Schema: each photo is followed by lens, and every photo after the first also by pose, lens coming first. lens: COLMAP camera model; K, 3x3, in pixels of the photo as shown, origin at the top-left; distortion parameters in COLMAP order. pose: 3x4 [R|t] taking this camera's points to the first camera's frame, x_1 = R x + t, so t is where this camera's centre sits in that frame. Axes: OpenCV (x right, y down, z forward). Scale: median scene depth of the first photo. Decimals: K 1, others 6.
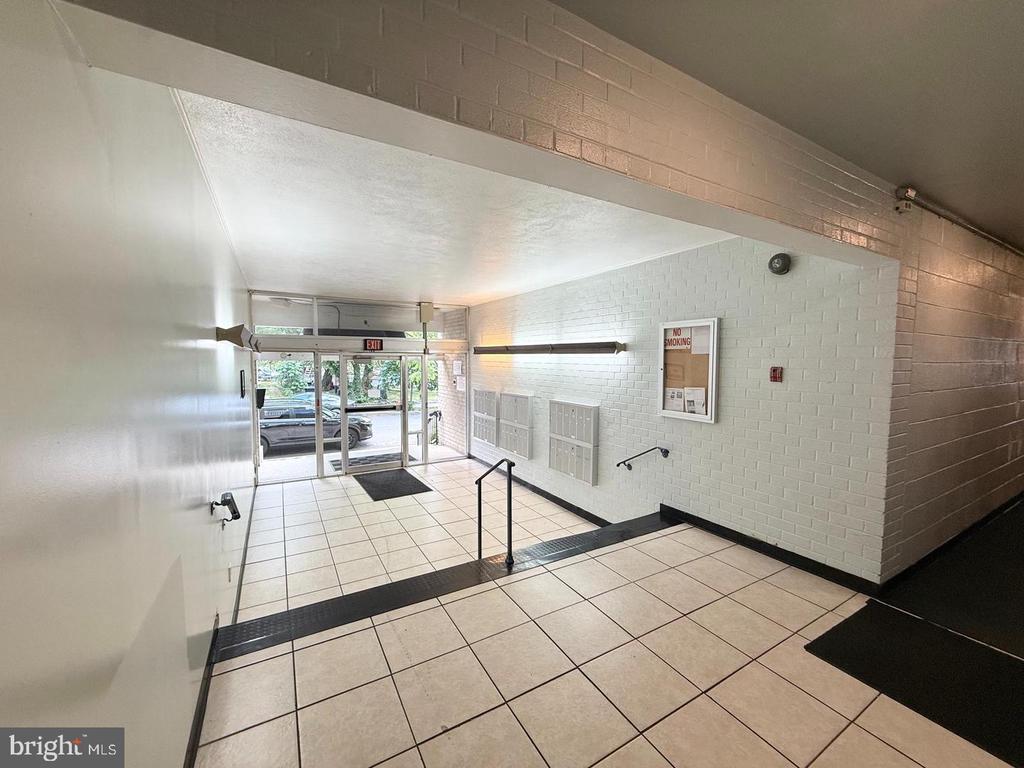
lens RADIAL K [[406.0, 0, 509.5], [0, 406.0, 383.5], [0, 0, 1]] dist [-0.002252, -0.000660]
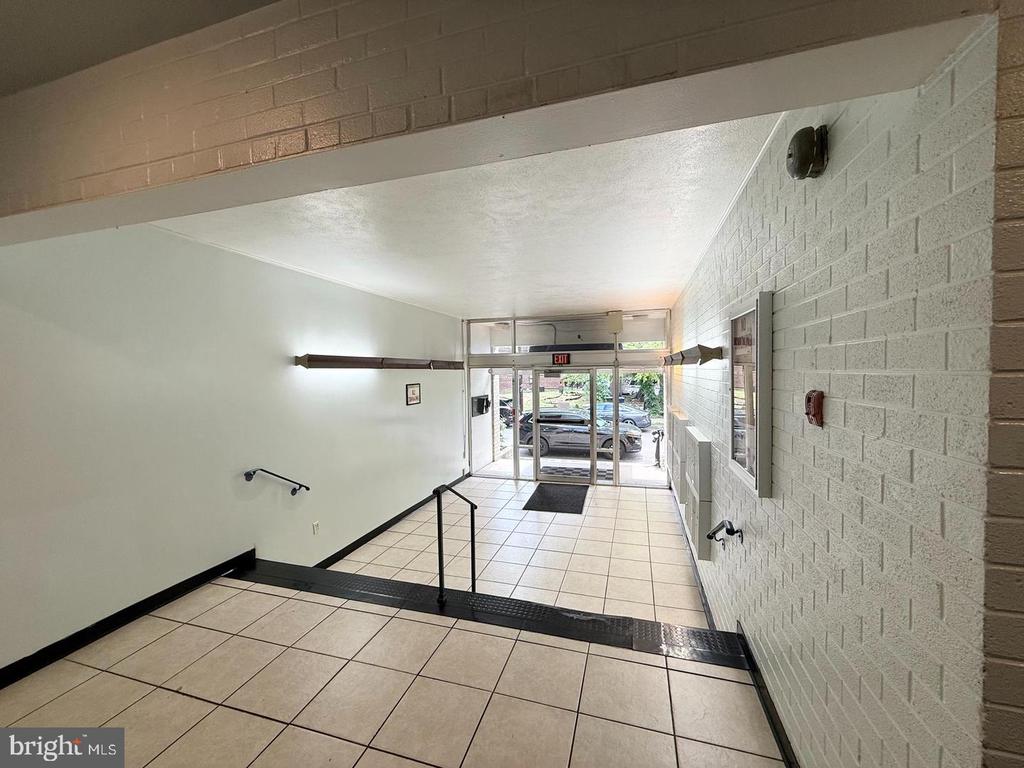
lens RADIAL K [[406.0, 0, 509.5], [0, 406.0, 383.5], [0, 0, 1]] dist [-0.002252, -0.000660]
pose [[0.687634, 0.008210, -0.726011, 0.364798], [-0.028247, 0.999482, -0.015451, -0.015975], [0.725507, 0.031132, 0.687510, 0.228271]]
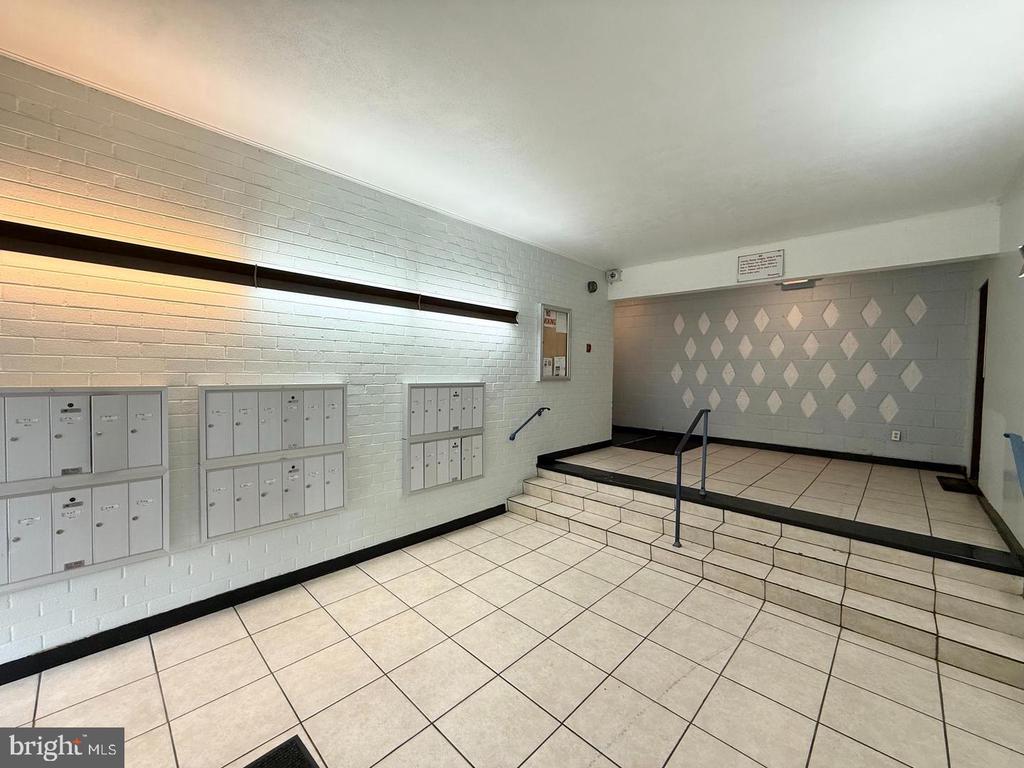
lens RADIAL K [[406.0, 0, 509.5], [0, 406.0, 383.5], [0, 0, 1]] dist [-0.002252, -0.000660]
pose [[-0.278122, -0.037700, 0.959806, -0.477329], [0.041909, 0.997802, 0.051337, 0.013243], [-0.959631, 0.054502, -0.275931, 0.902941]]
